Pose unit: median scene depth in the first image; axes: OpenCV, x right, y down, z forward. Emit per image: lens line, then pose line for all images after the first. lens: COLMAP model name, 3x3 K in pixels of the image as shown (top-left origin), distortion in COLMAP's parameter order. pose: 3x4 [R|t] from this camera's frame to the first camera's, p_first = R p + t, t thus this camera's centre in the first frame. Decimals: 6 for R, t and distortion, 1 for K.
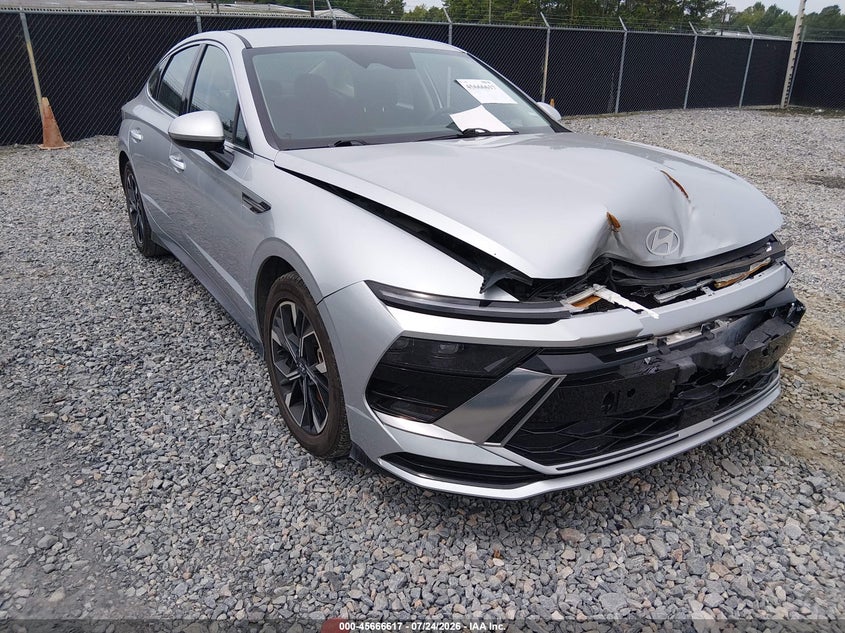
lens RADIAL K [[659.5, 0, 422.5], [0, 659.5, 316.5], [0, 0, 1]] dist [0.003261, 0.001621]
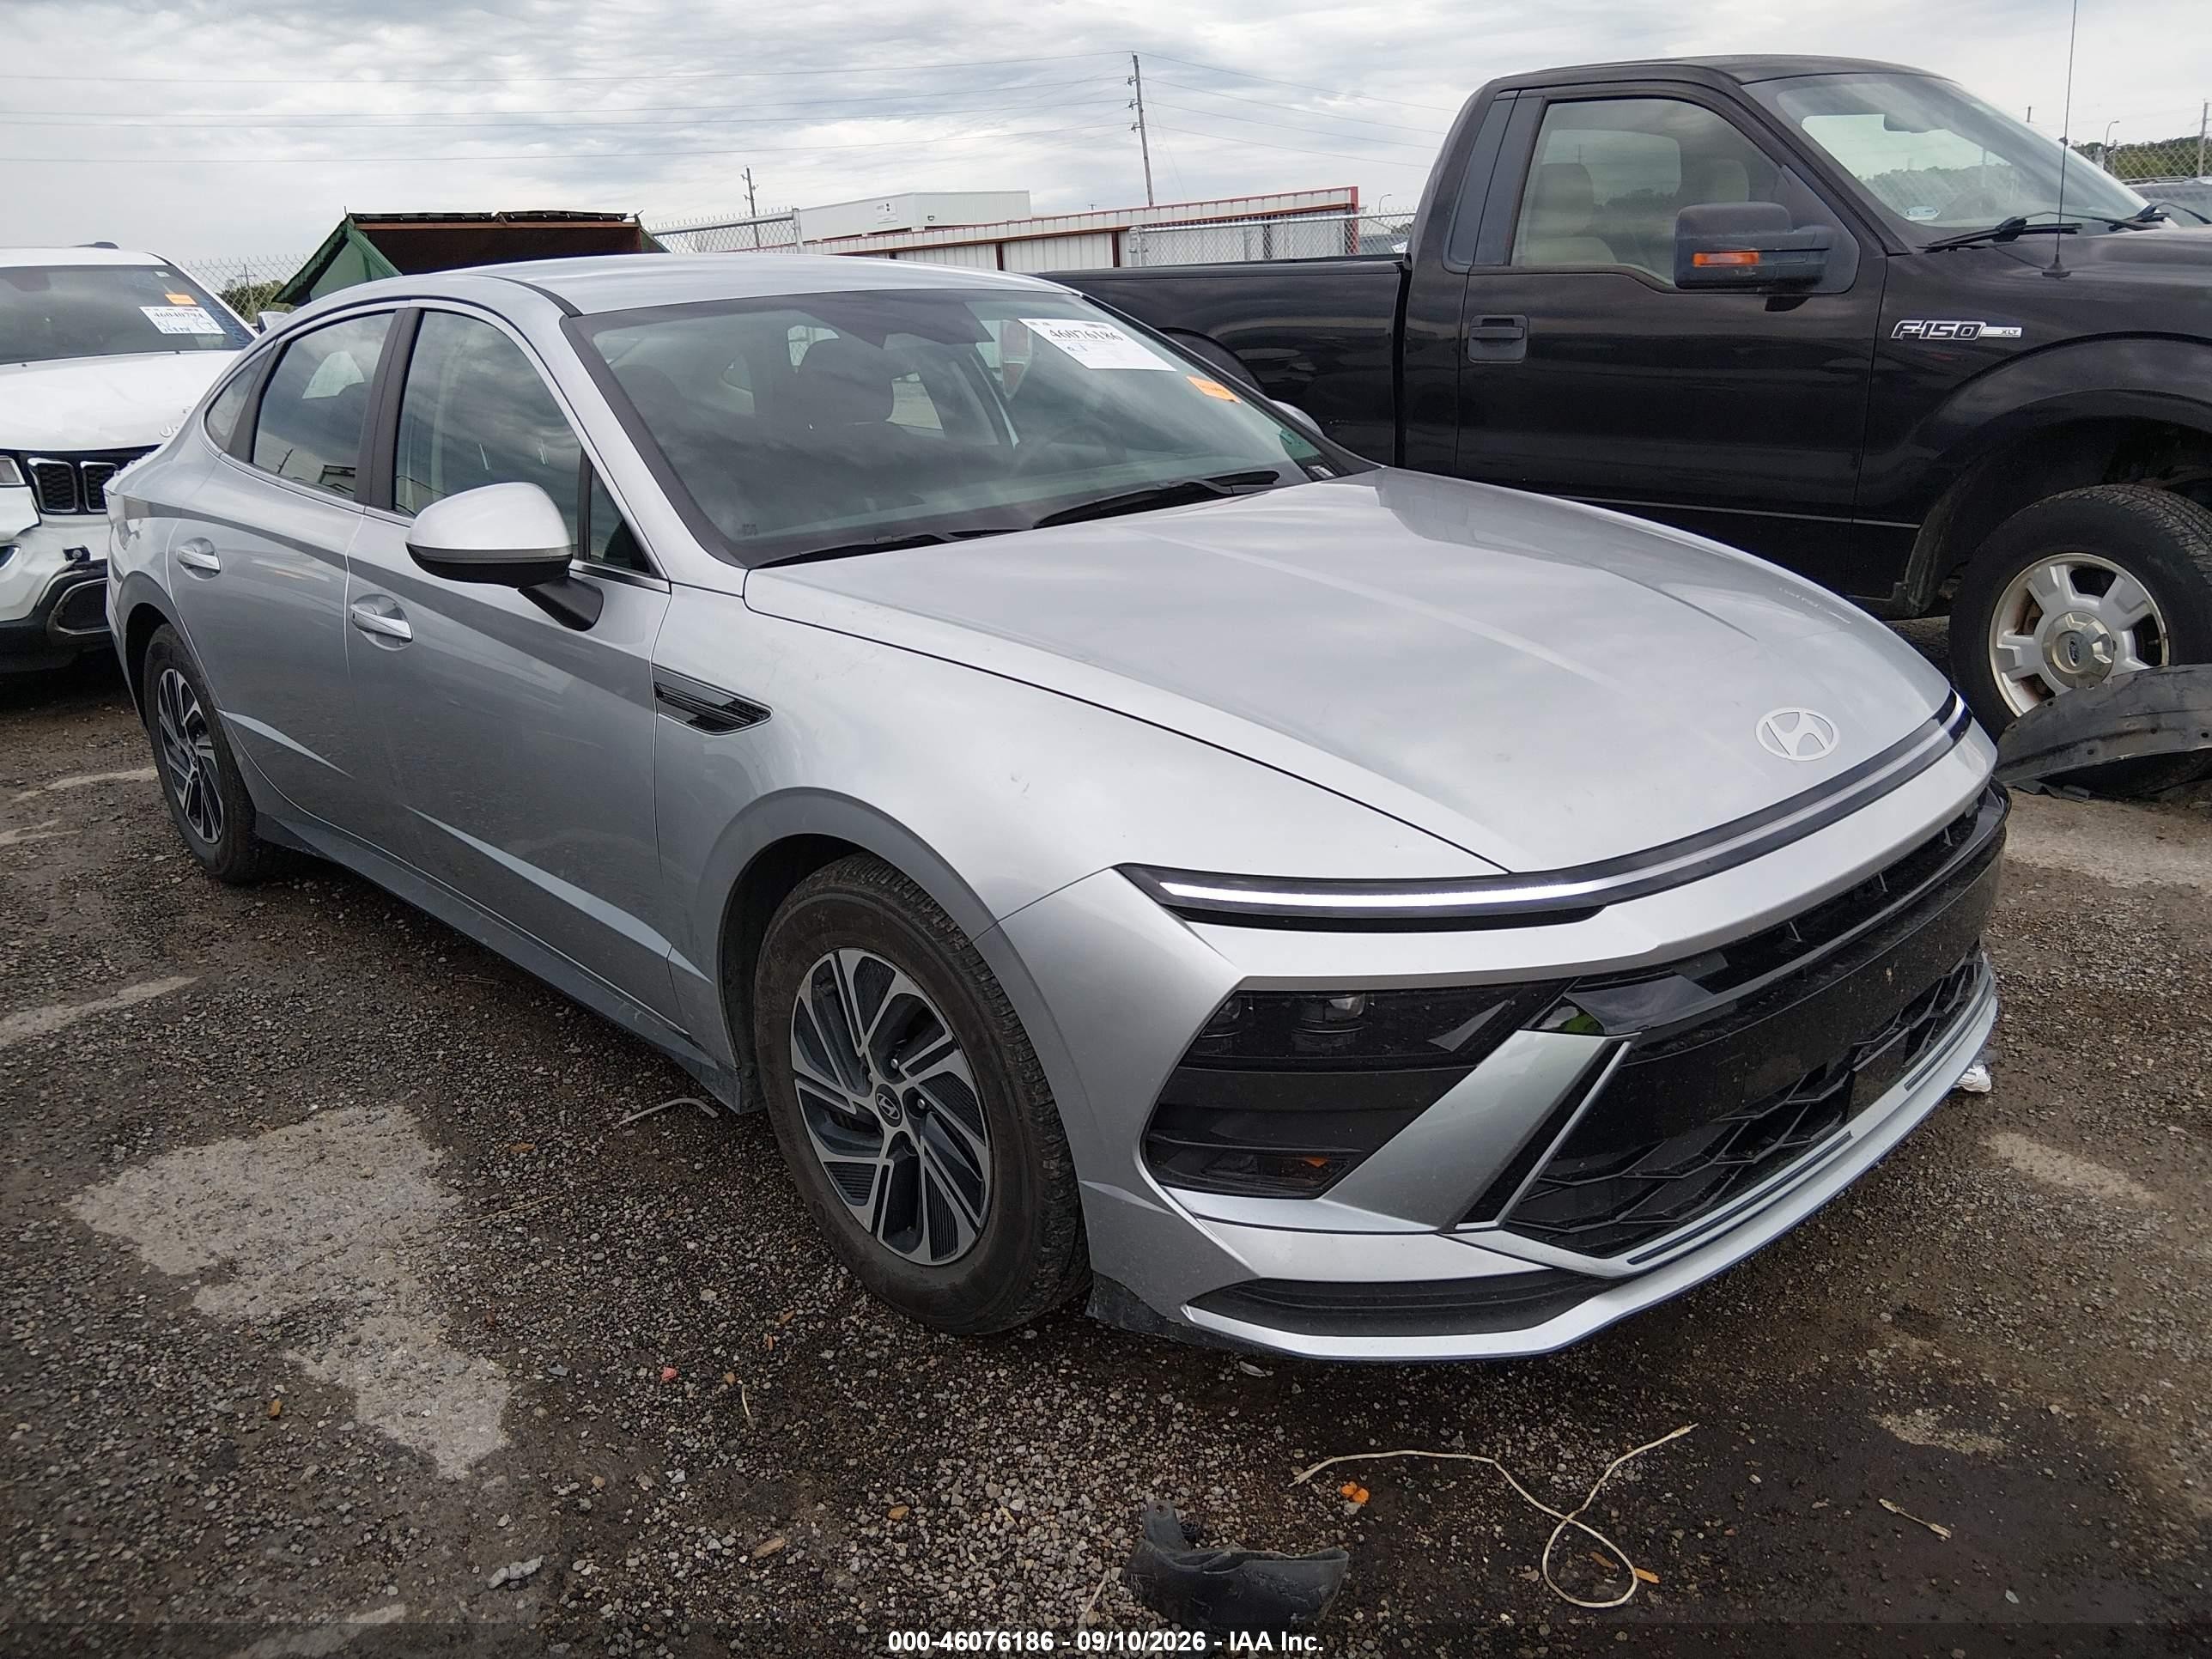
lens RADIAL K [[1726.3, 0, 1106.0], [0, 1726.3, 829.5], [0, 0, 1]] dist [0.003261, 0.001621]
pose [[0.980618, -0.107682, 0.163688, -0.253384], [0.118527, 0.991257, -0.057967, -0.016430], [-0.156015, 0.076245, 0.984808, -0.047580]]
